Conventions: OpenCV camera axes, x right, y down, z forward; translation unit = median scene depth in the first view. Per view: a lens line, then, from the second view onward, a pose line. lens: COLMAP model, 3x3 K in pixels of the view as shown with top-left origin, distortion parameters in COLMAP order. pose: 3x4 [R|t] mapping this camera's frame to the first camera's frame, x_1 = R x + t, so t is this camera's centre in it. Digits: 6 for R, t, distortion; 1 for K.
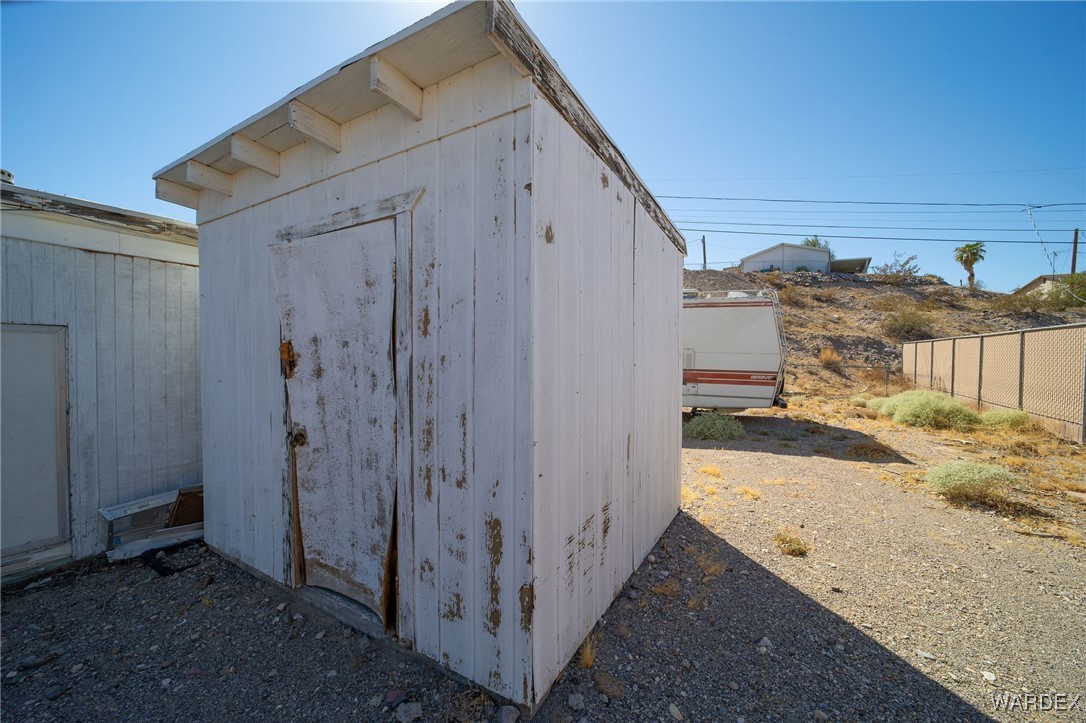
lens RADIAL K [[416.7, 0, 545.5], [0, 416.7, 361.5], [0, 0, 1]] dist [-0.007038, 0.003656]
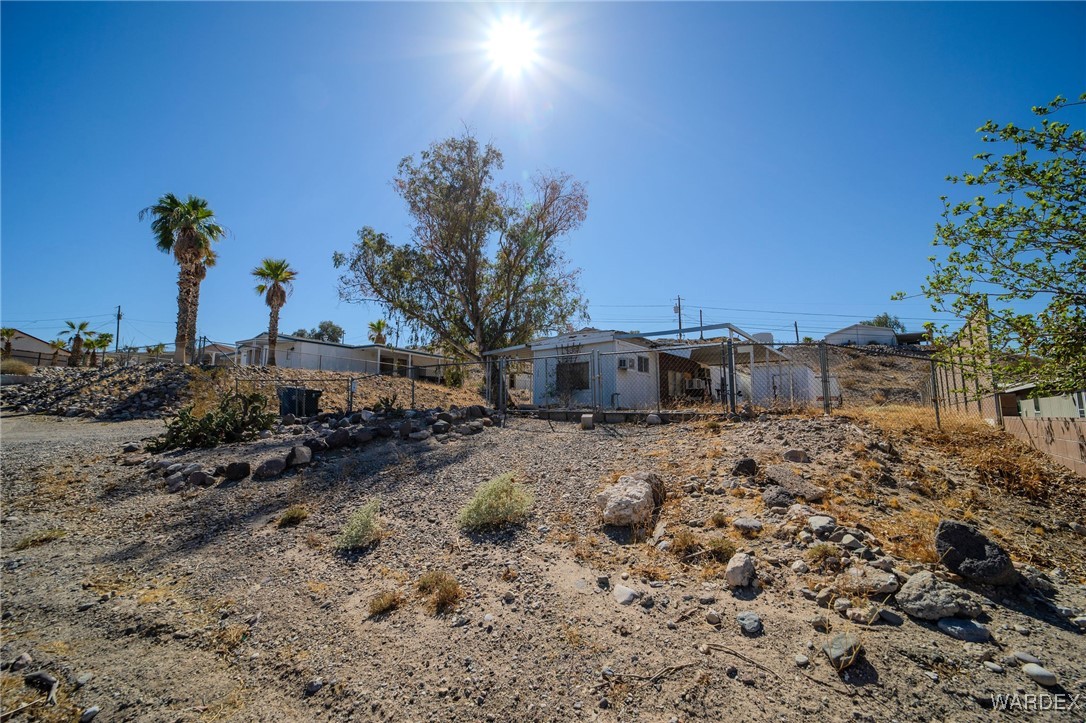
lens RADIAL K [[416.7, 0, 545.5], [0, 416.7, 361.5], [0, 0, 1]] dist [-0.007038, 0.003656]
pose [[0.986351, -0.021270, -0.163279, -0.307184], [-0.002551, 0.989529, -0.144312, 0.058709], [0.164639, 0.142758, 0.975968, -0.677751]]
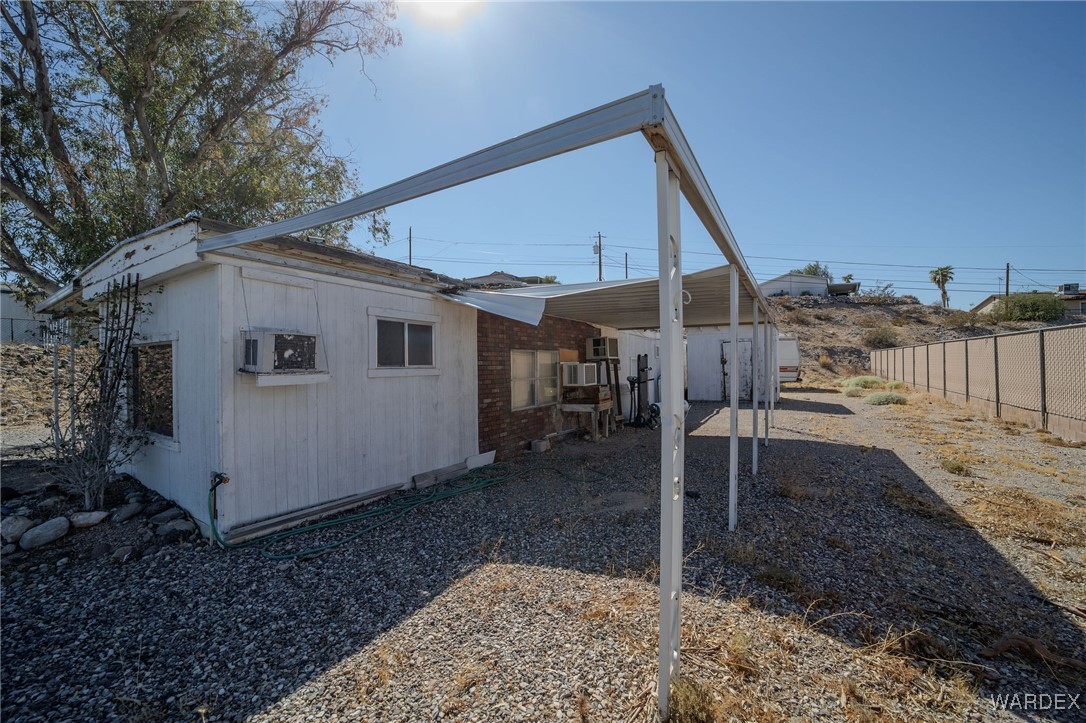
lens RADIAL K [[416.7, 0, 545.5], [0, 416.7, 361.5], [0, 0, 1]] dist [-0.007038, 0.003656]
pose [[0.999760, -0.018940, -0.010965, -0.223537], [0.018676, 0.999544, -0.023738, 0.006308], [0.011410, 0.023528, 0.999658, -0.363212]]
